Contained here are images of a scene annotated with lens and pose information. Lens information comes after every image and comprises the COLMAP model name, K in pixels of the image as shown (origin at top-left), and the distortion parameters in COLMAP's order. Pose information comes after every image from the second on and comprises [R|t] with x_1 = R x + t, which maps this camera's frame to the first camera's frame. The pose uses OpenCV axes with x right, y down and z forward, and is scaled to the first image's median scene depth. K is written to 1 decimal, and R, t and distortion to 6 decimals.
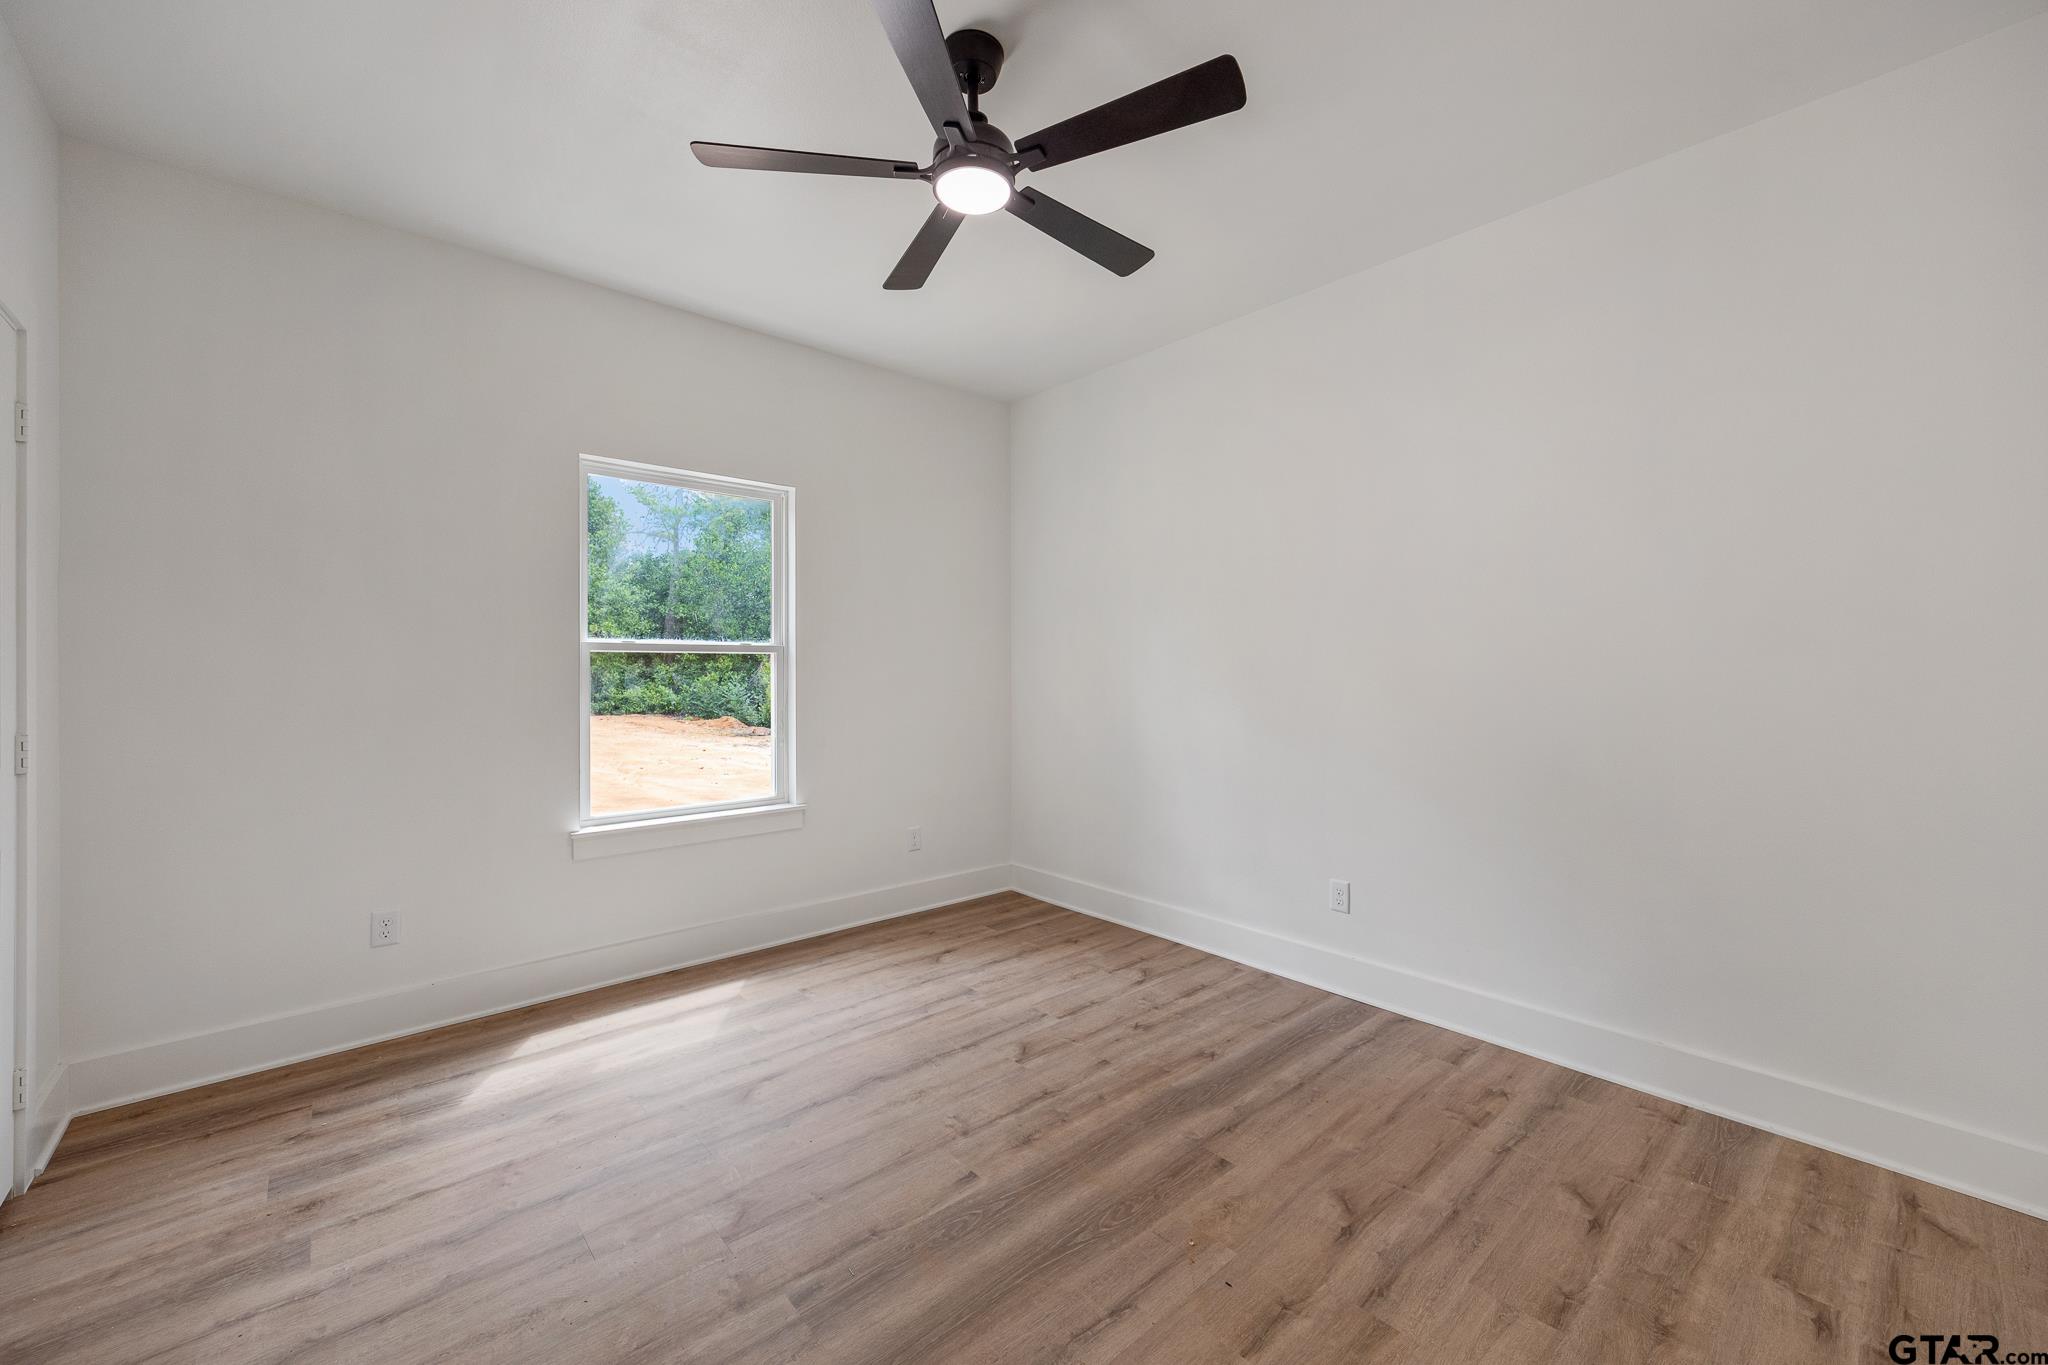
lens RADIAL K [[863.1, 0, 1038.8], [0, 863.1, 672.1], [0, 0, 1]] dist [-0.003568, -0.000057]
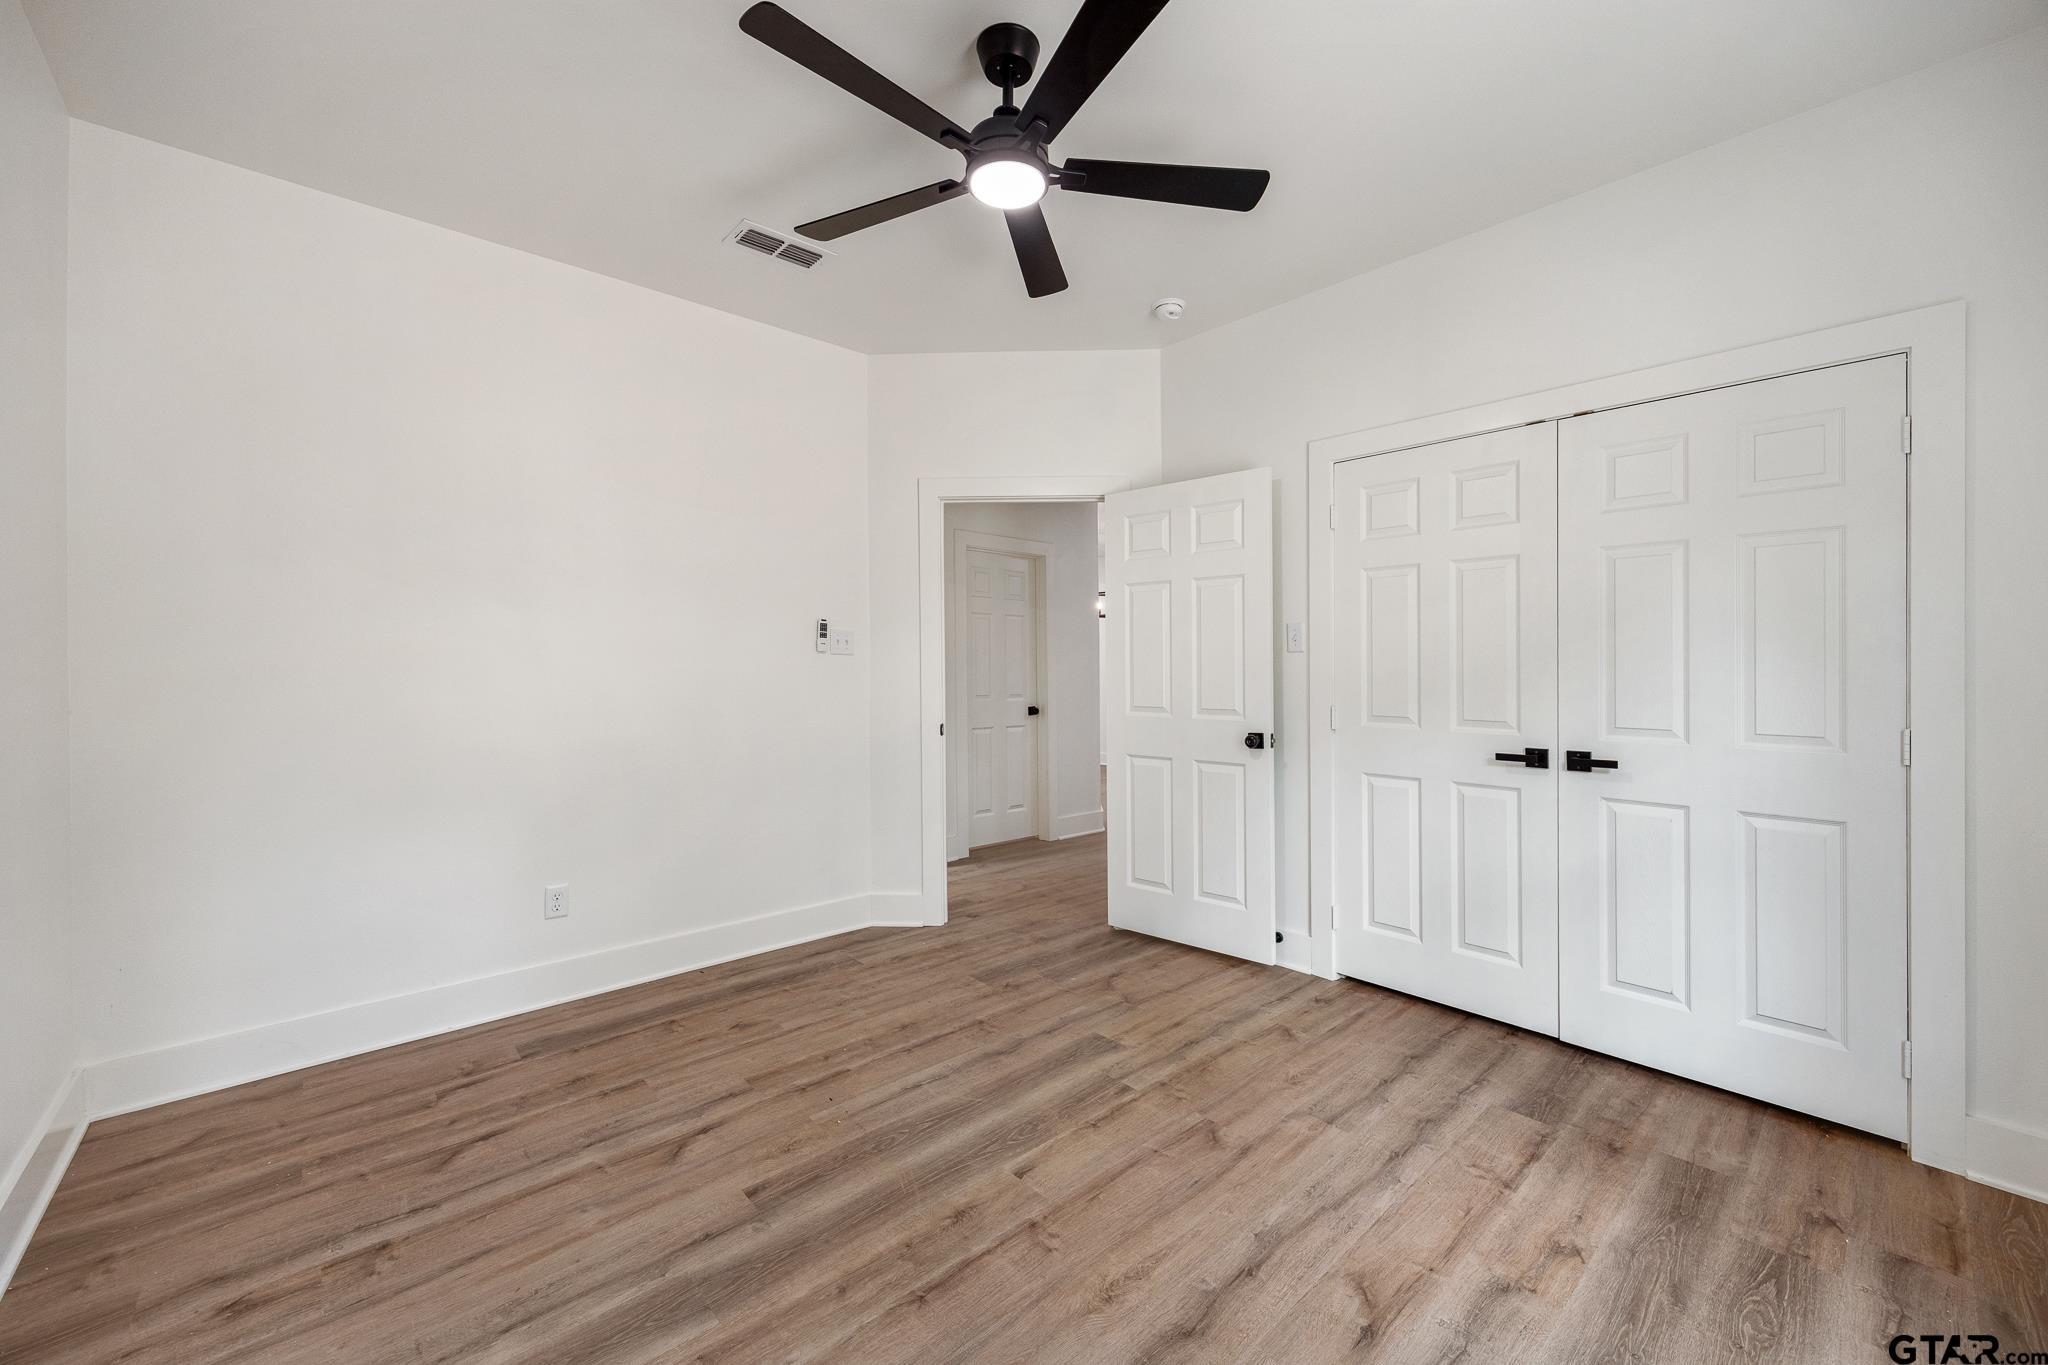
lens RADIAL K [[863.1, 0, 1038.8], [0, 863.1, 672.1], [0, 0, 1]] dist [-0.003568, -0.000057]
pose [[-0.999992, 0.000023, -0.004092, -0.094801], [-0.000002, 0.999982, 0.006023, -0.001716], [0.004092, 0.006023, -0.999973, 1.972046]]
